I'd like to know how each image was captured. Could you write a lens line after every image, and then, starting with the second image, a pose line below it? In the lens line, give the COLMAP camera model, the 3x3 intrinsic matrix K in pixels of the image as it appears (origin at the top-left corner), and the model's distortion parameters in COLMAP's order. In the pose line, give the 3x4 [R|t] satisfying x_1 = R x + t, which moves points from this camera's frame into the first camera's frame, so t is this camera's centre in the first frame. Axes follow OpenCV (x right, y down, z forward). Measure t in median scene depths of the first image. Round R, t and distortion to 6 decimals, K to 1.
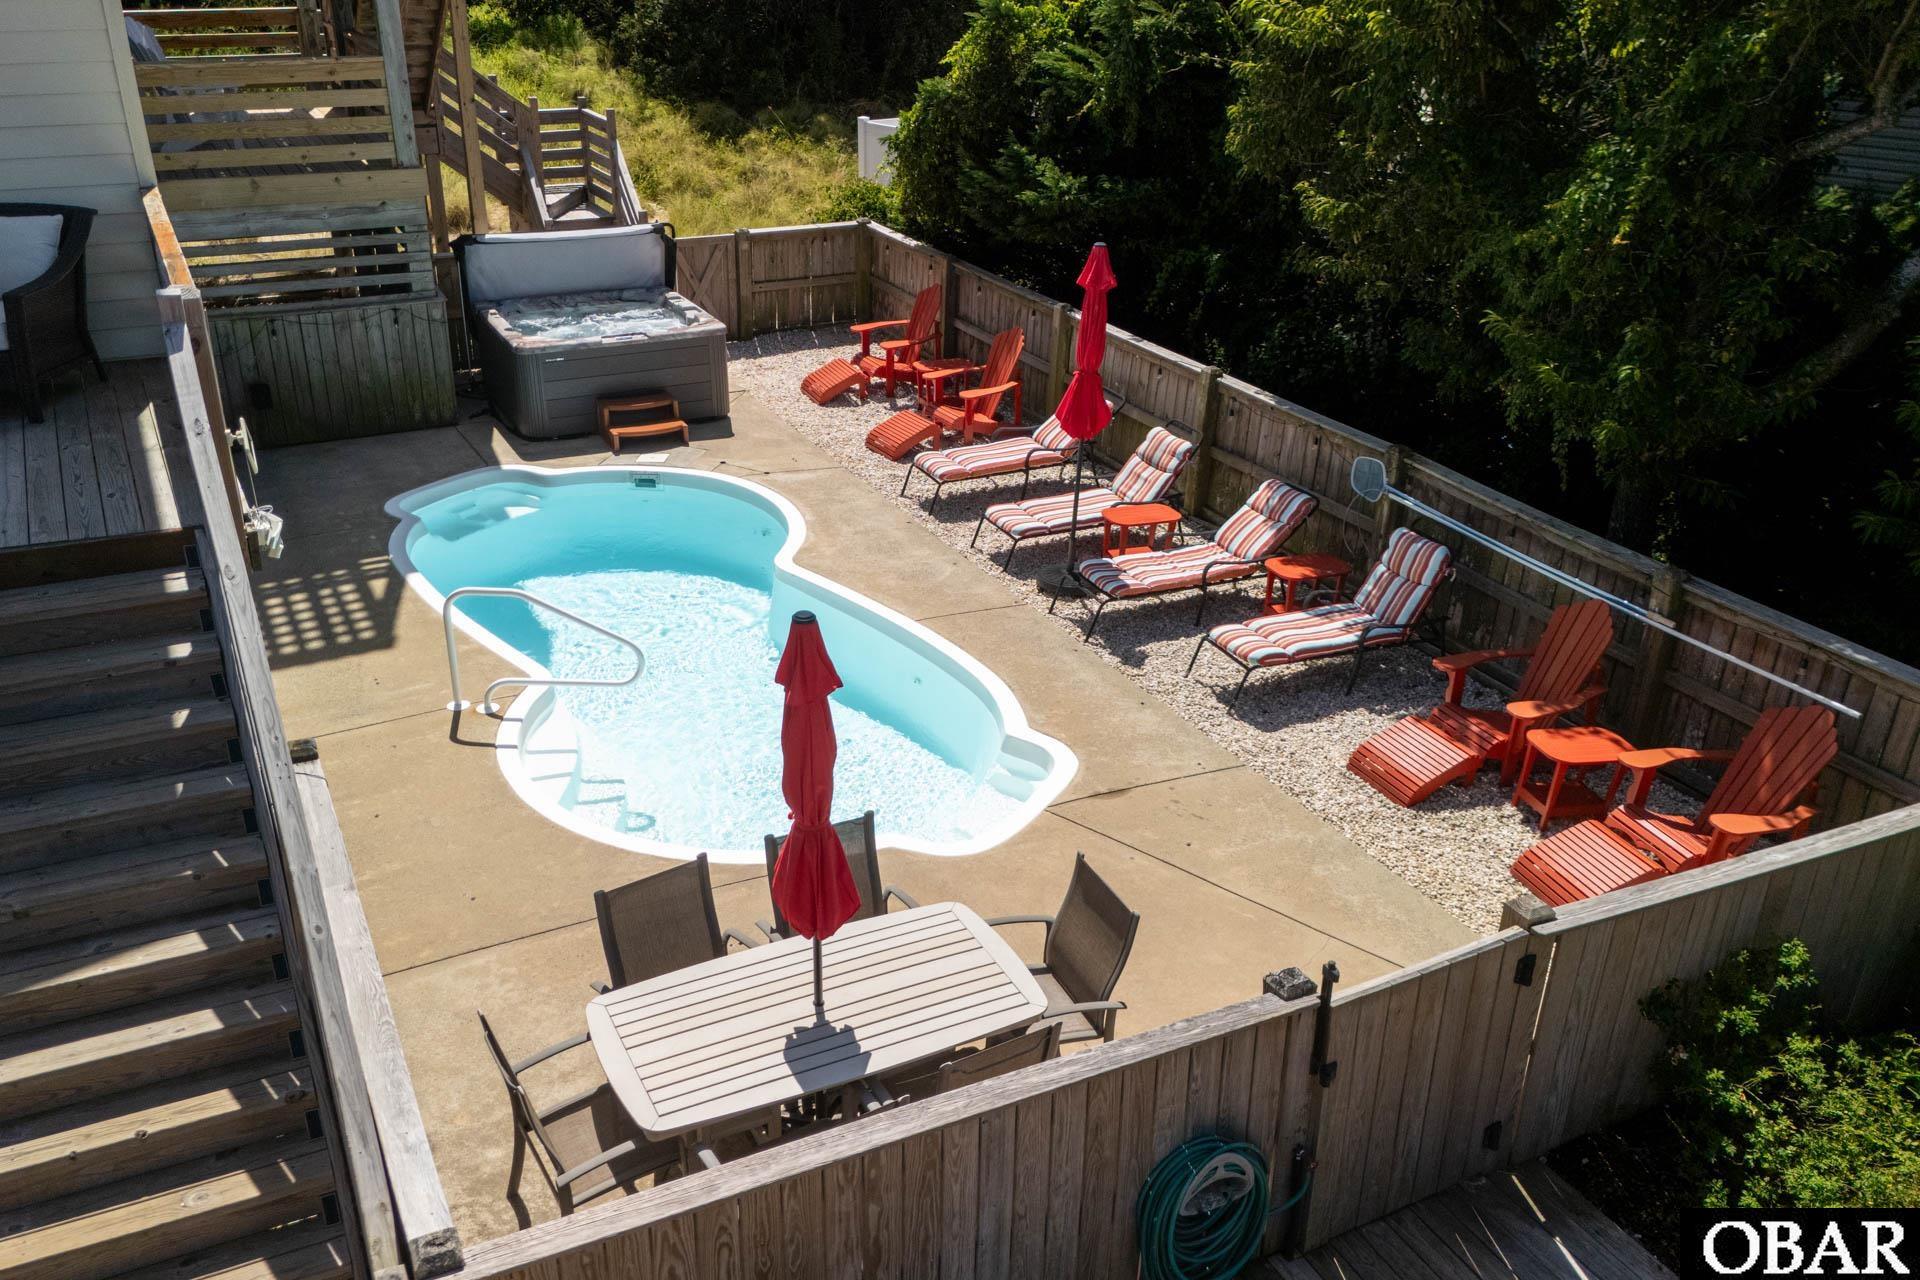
lens RADIAL K [[1426.5, 0, 965.9], [0, 1426.5, 640.5], [0, 0, 1]] dist [0.032112, 0.001362]
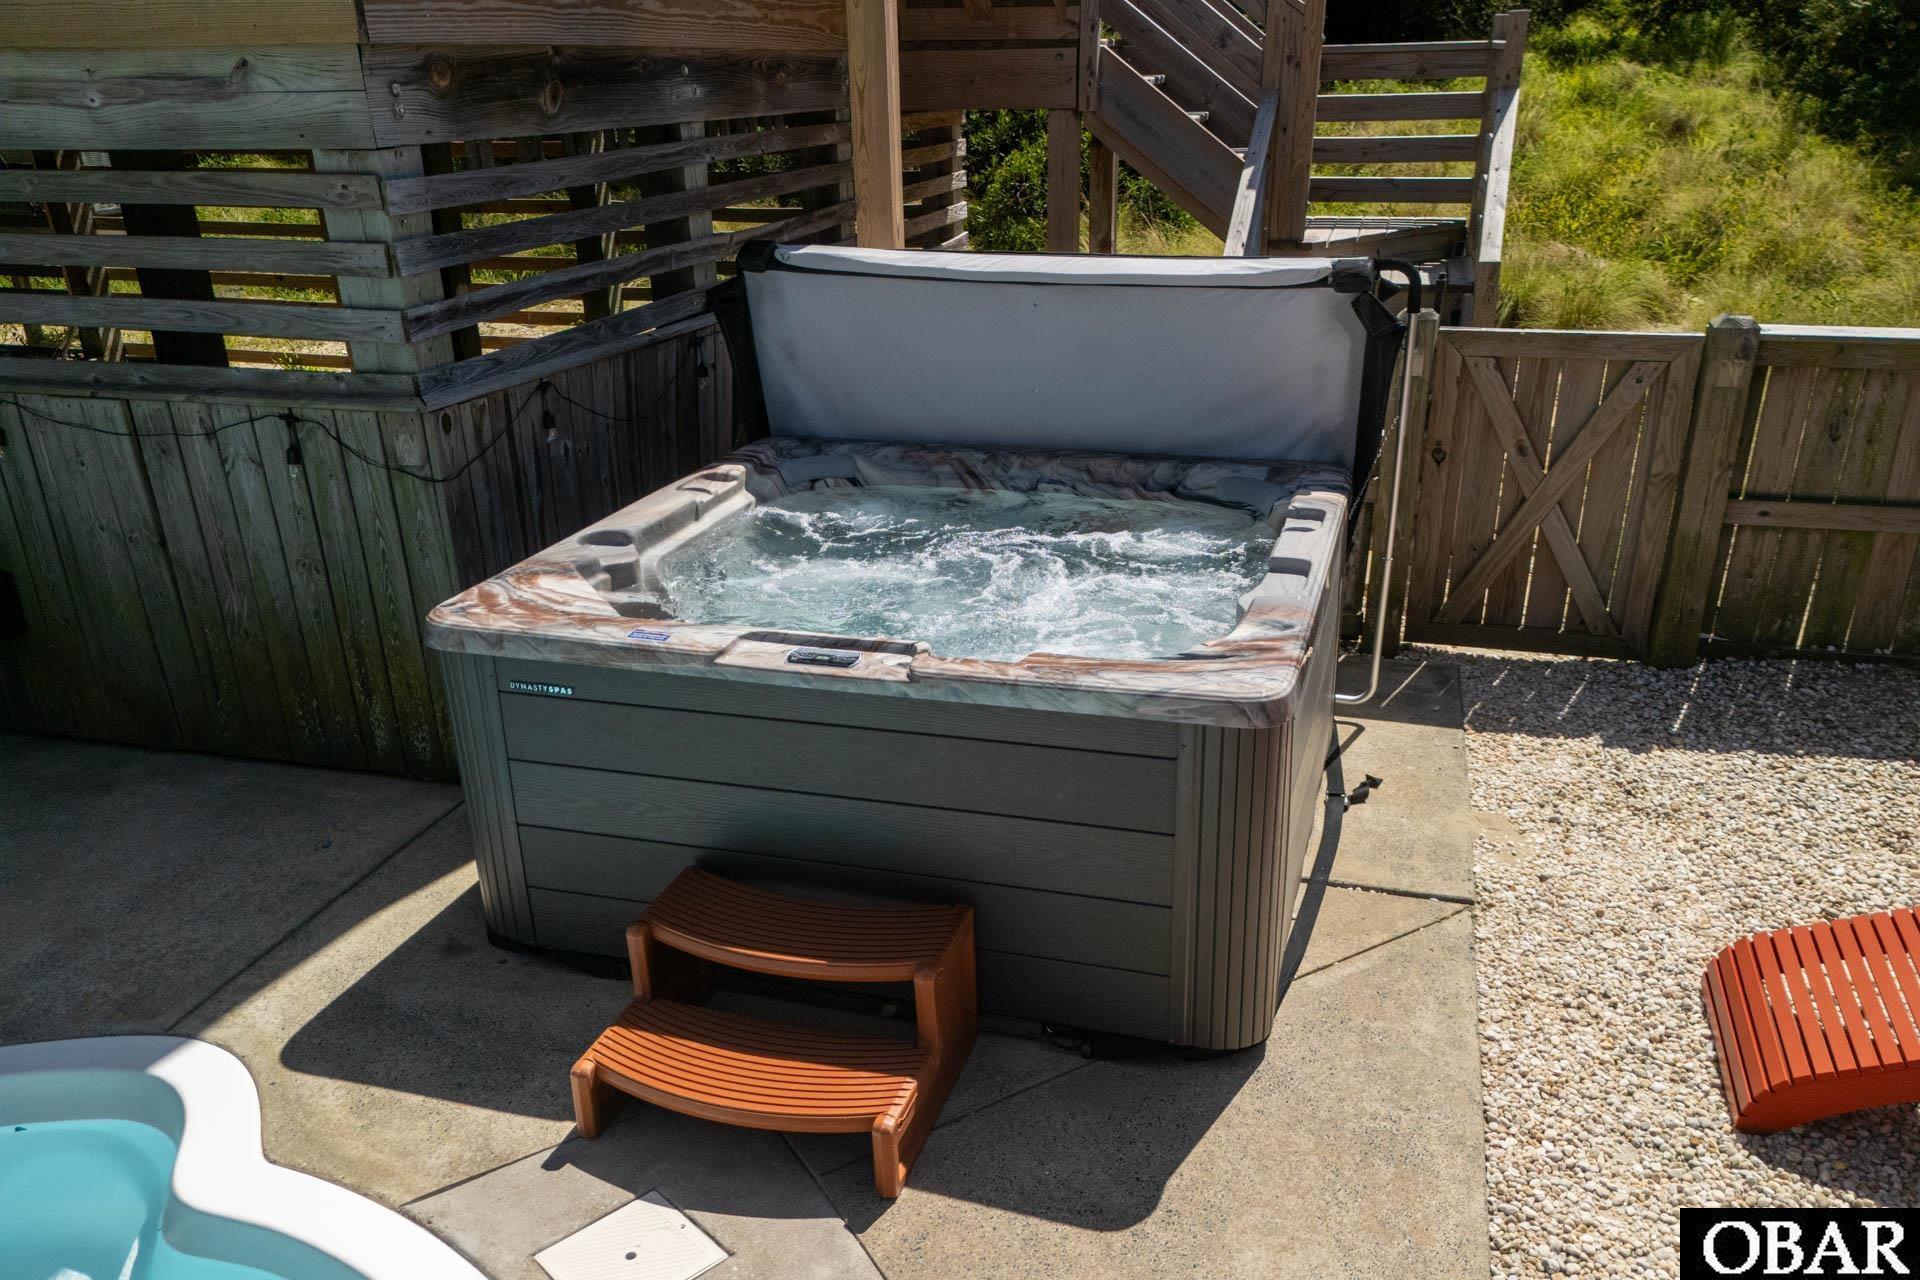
lens RADIAL K [[1463.1, 0, 960.9], [0, 1463.1, 676.7], [0, 0, 1]] dist [0.111564, -0.120241]
pose [[0.717739, 0.236684, -0.654852, -0.059839], [-0.284425, 0.958076, 0.034539, -0.211810], [0.635573, 0.161466, 0.754967, 0.790332]]
